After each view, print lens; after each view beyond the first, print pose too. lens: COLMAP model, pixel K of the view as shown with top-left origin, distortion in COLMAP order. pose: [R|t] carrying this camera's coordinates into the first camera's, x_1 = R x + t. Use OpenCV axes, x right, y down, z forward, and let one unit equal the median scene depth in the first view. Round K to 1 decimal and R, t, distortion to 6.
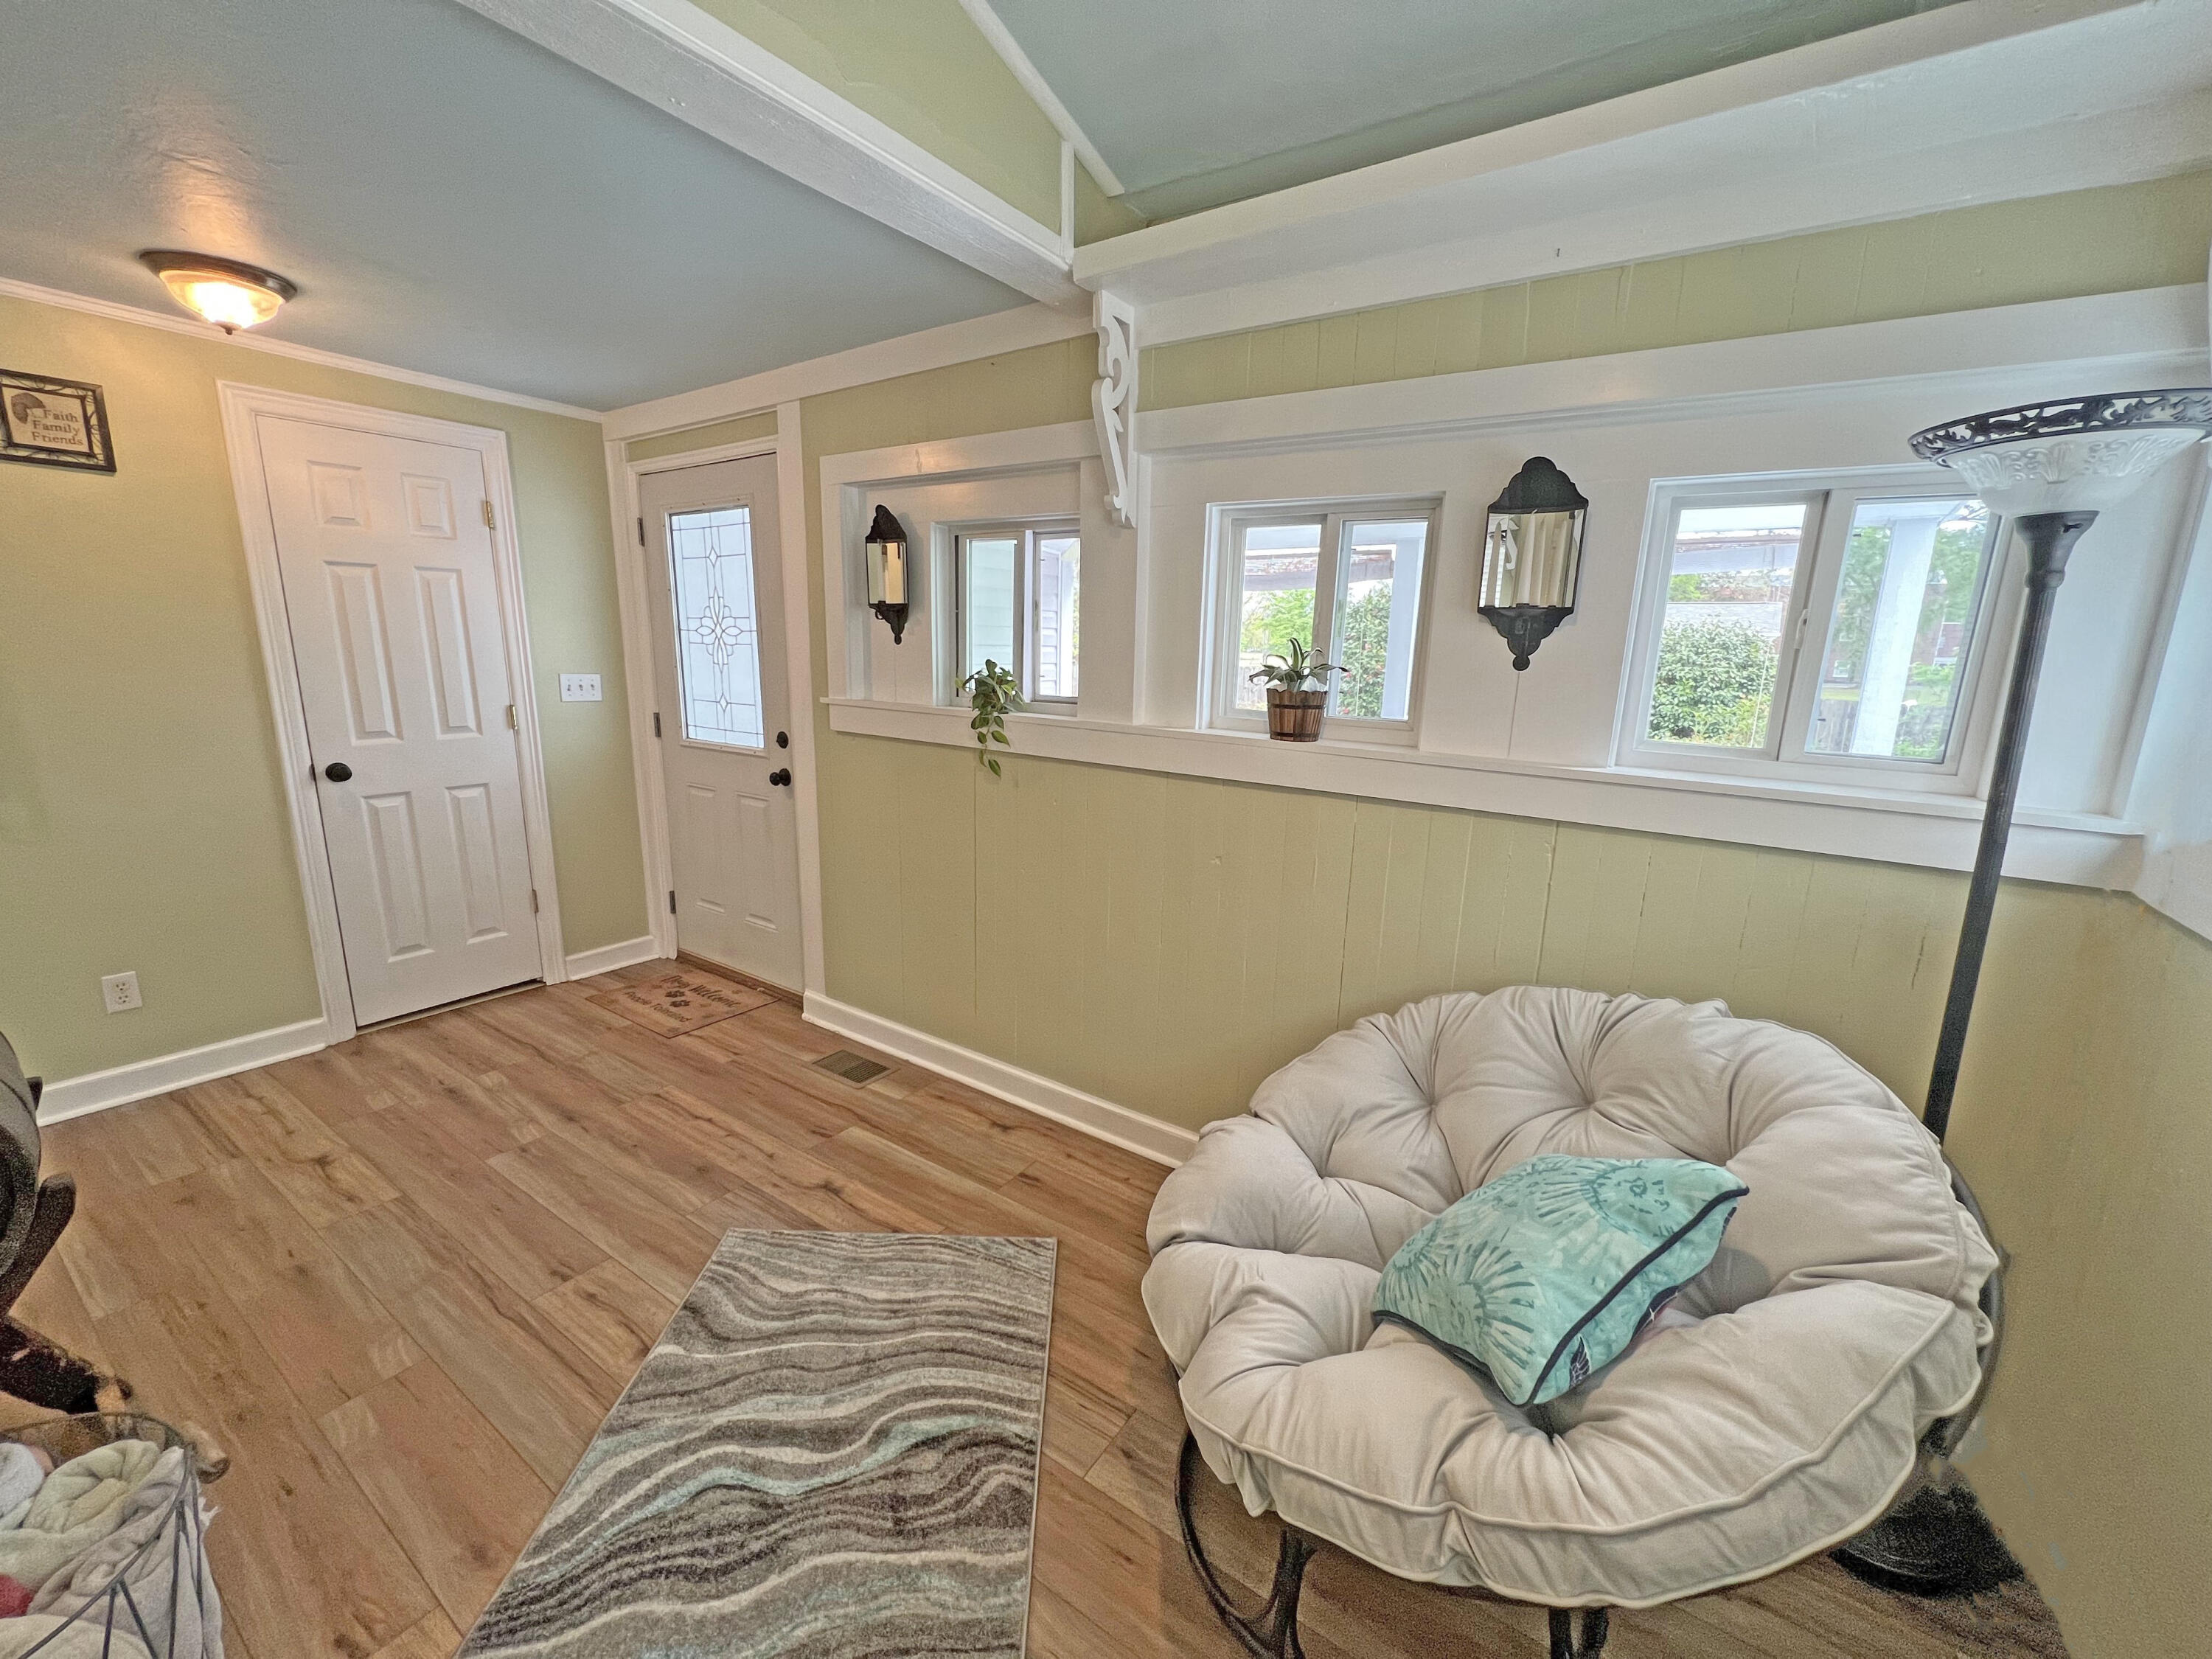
lens RADIAL K [[883.0, 0, 1101.7], [0, 883.0, 826.3], [0, 0, 1]] dist [-0.000530, -0.000167]
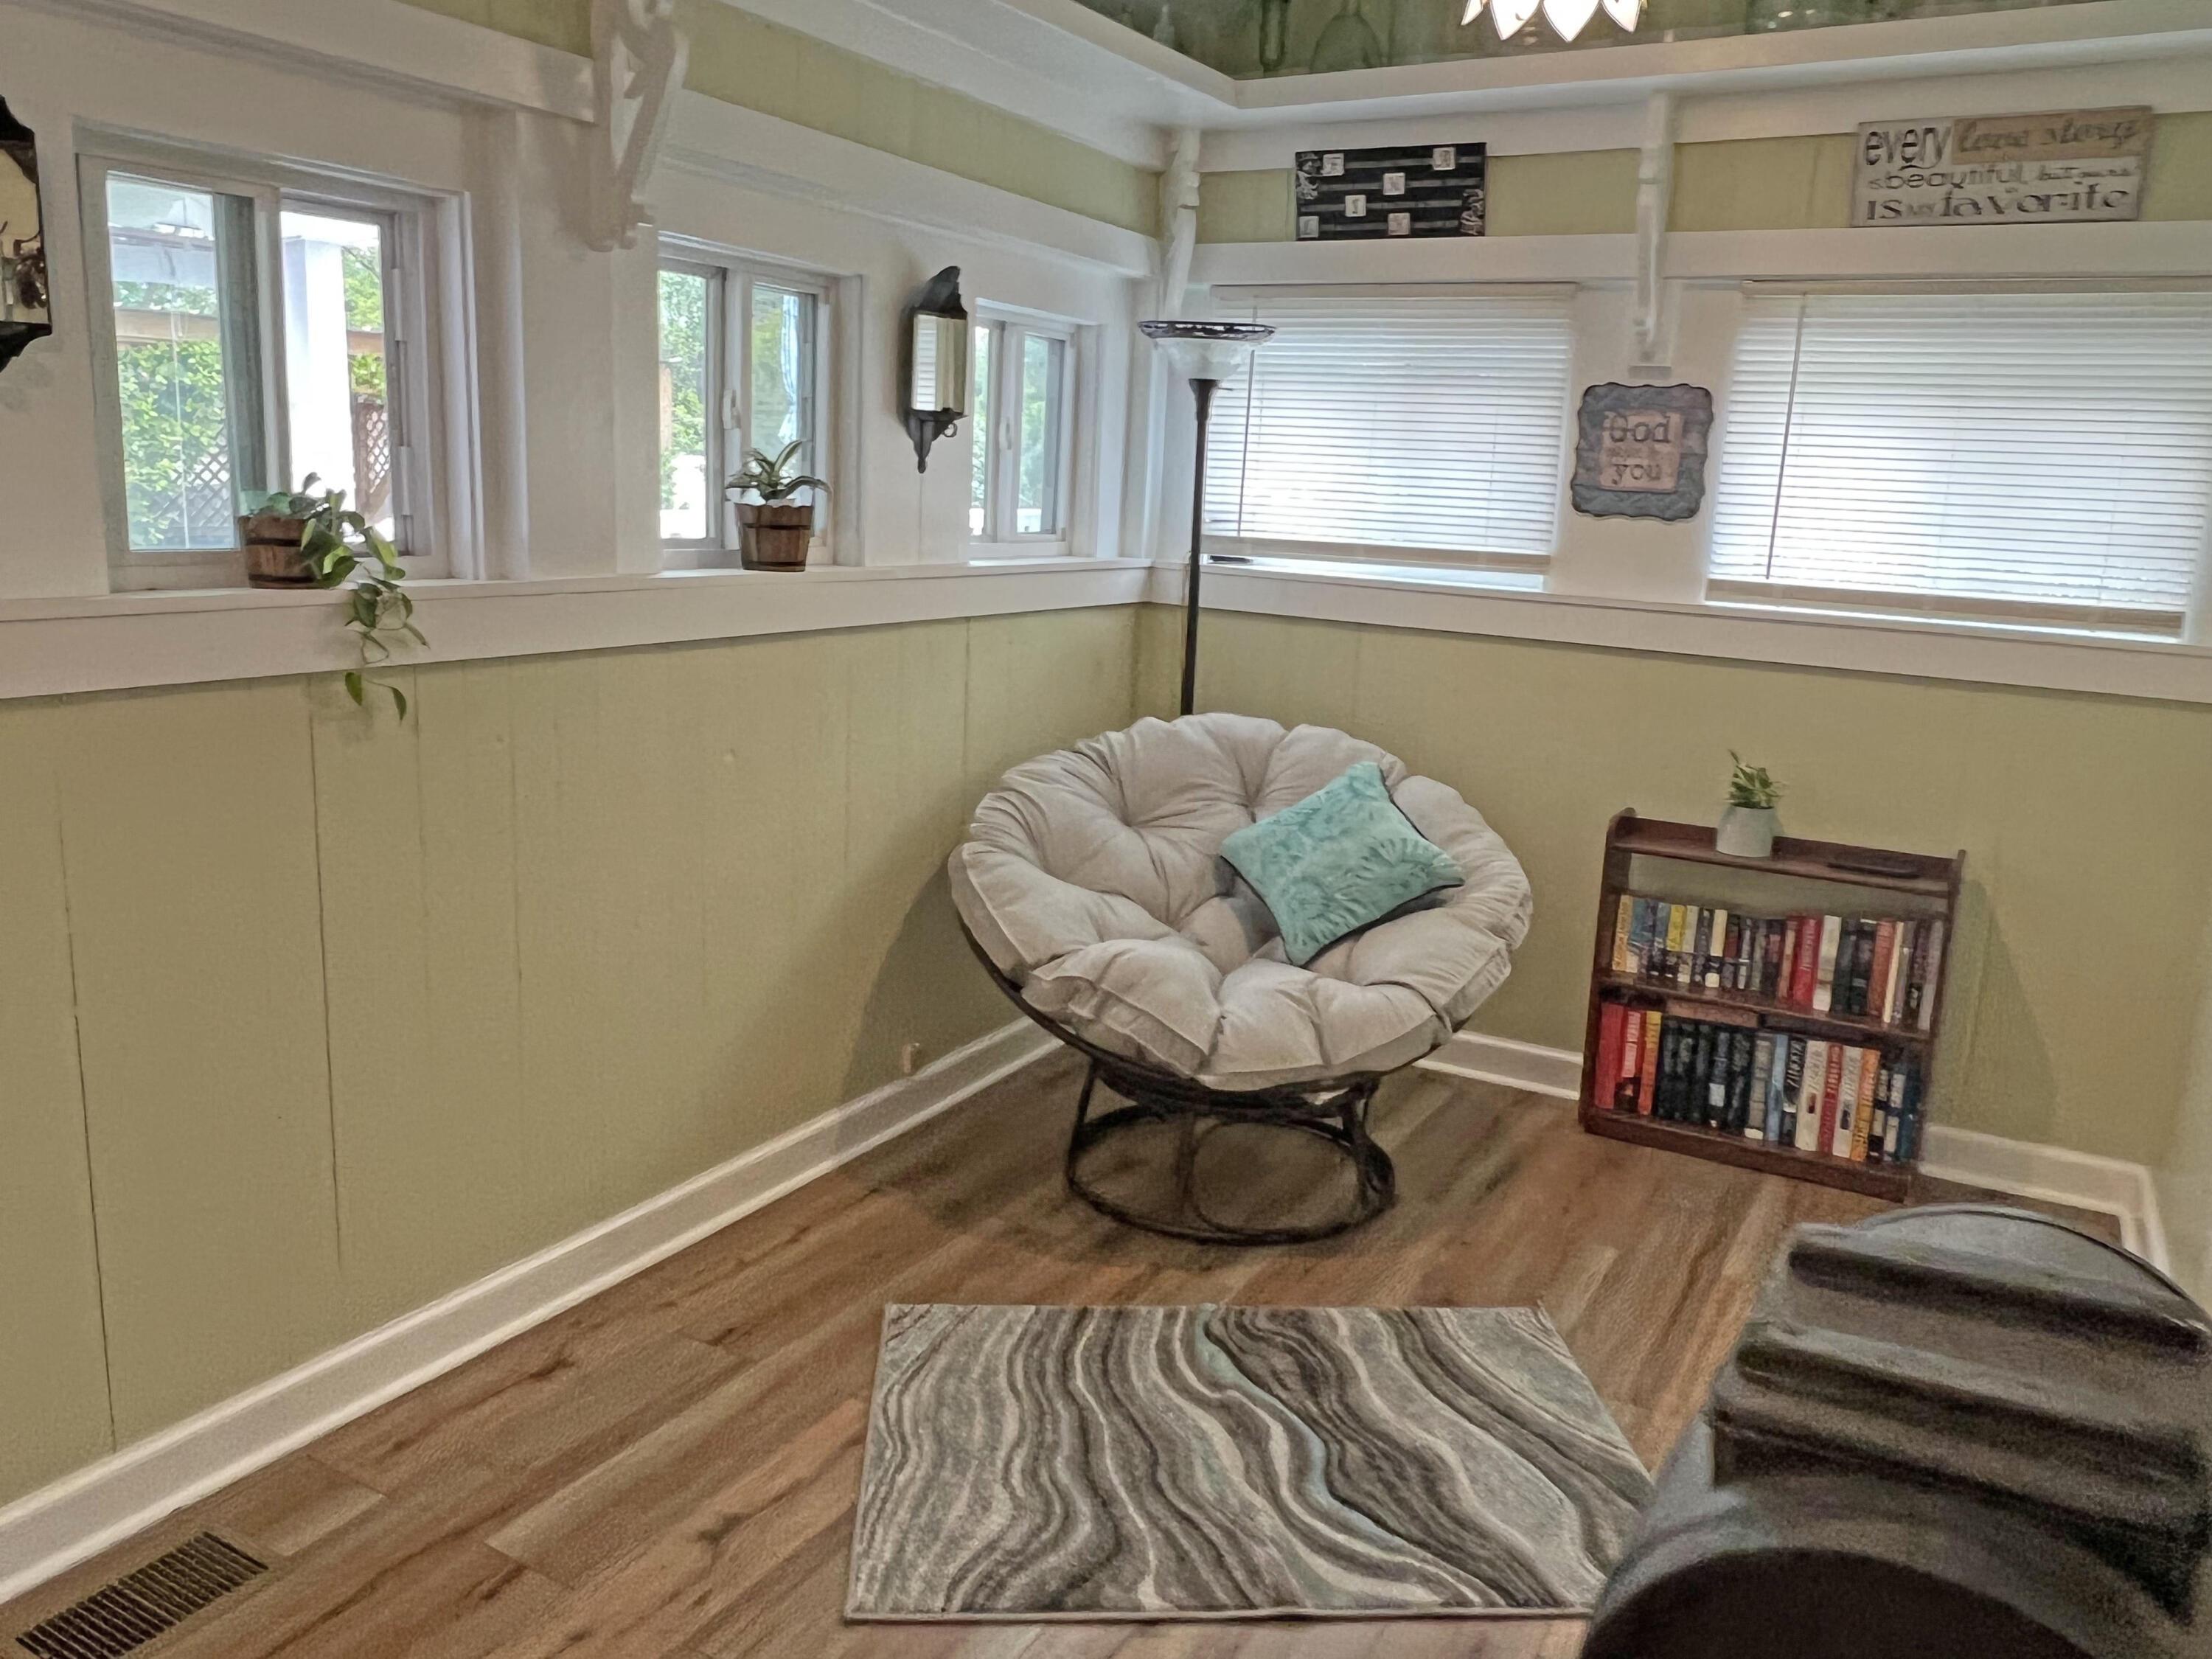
lens RADIAL K [[1664.8, 0, 1106.0], [0, 1664.8, 829.5], [0, 0, 1]] dist [-0.008353, -0.002160]
pose [[-0.062963, -0.246740, 0.967034, -1.267793], [0.157774, 0.954311, 0.253766, -0.208544], [-0.985466, 0.168550, -0.021157, 0.800550]]
